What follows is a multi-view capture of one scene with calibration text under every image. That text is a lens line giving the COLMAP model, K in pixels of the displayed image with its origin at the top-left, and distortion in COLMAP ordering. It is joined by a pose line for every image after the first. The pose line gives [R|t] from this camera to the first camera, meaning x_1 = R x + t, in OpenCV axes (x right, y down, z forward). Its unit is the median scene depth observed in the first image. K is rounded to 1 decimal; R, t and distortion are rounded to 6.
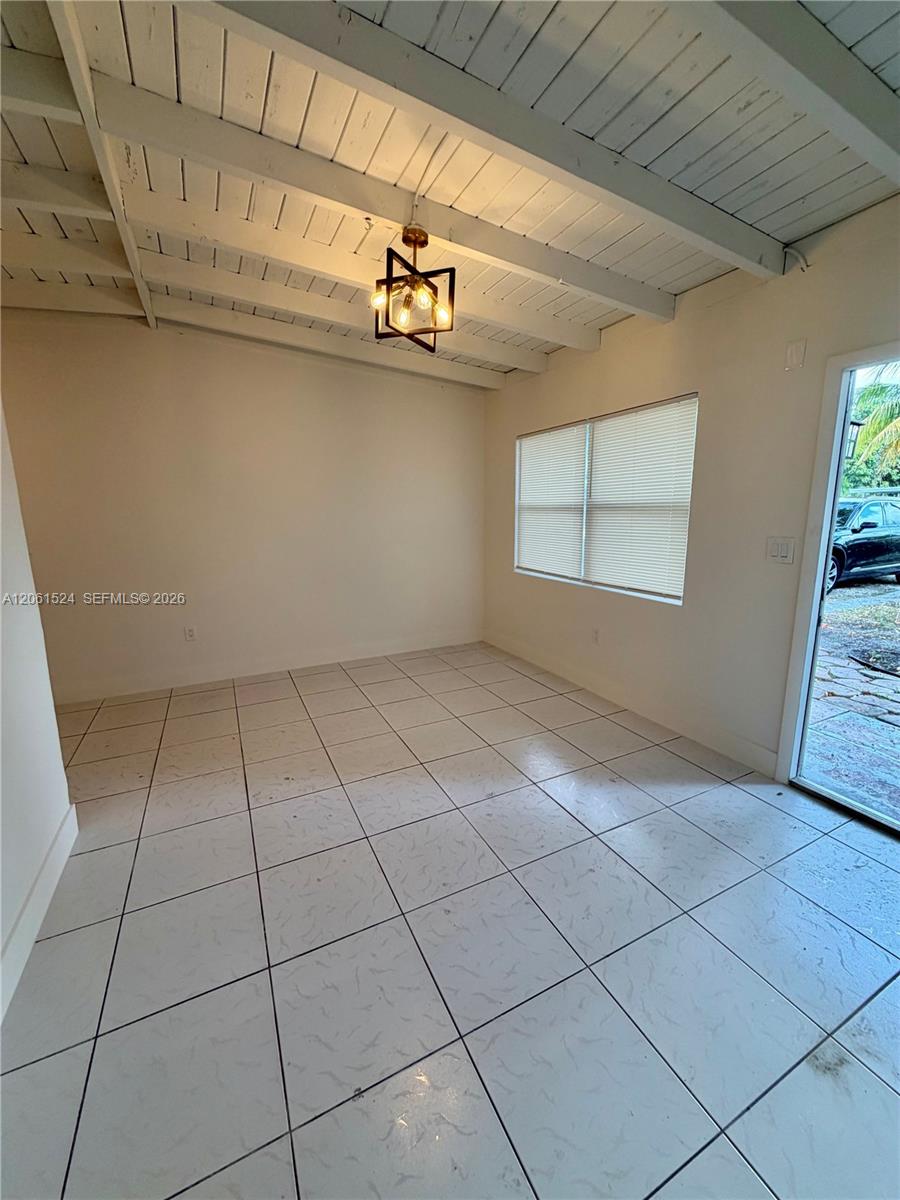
lens RADIAL K [[477.2, 0, 445.7], [0, 477.2, 601.9], [0, 0, 1]] dist [-0.000536, 0.000064]
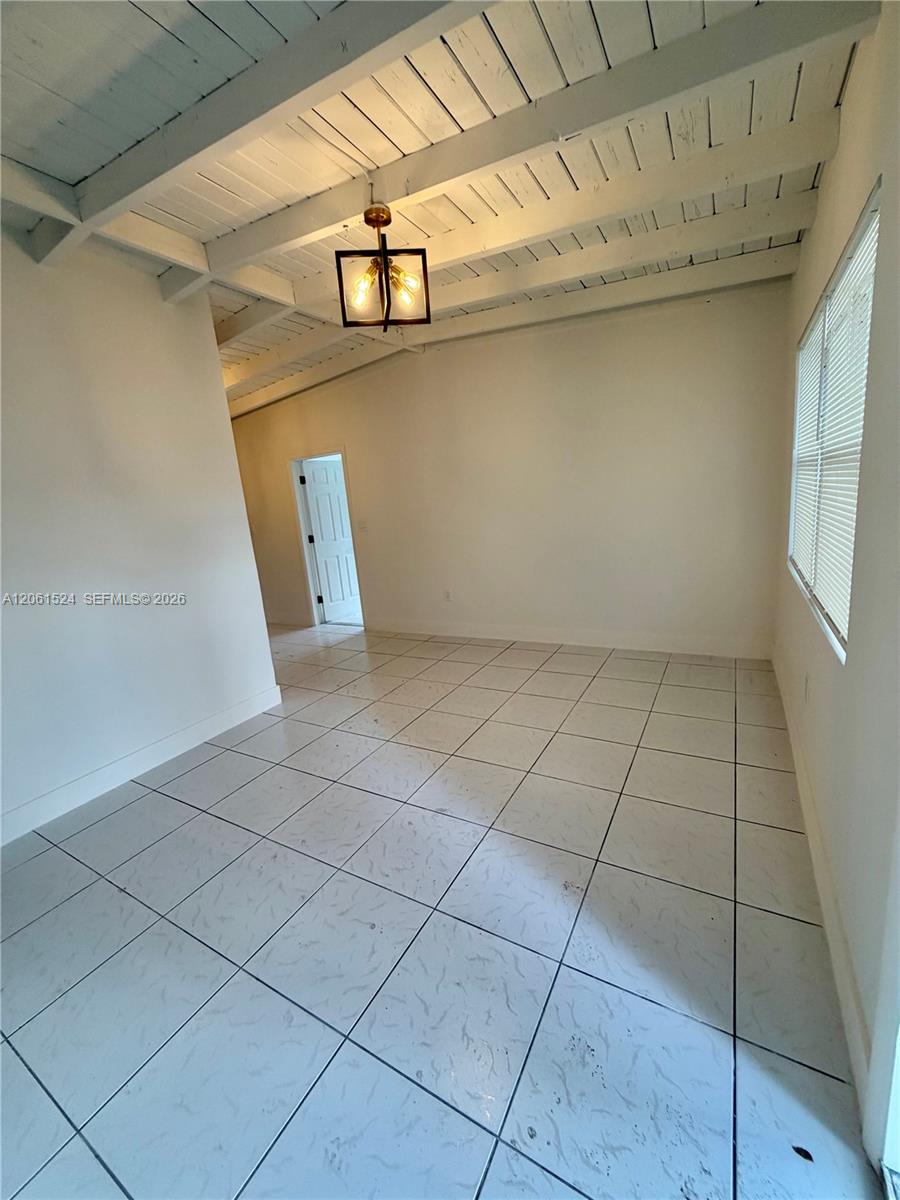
lens RADIAL K [[477.2, 0, 456.1], [0, 477.2, 601.1], [0, 0, 1]] dist [-0.000536, 0.000064]
pose [[0.556140, 0.136788, -0.819754, 0.838411], [-0.077595, 0.990600, 0.112654, -0.100874], [0.827458, 0.000958, 0.561527, 0.533184]]
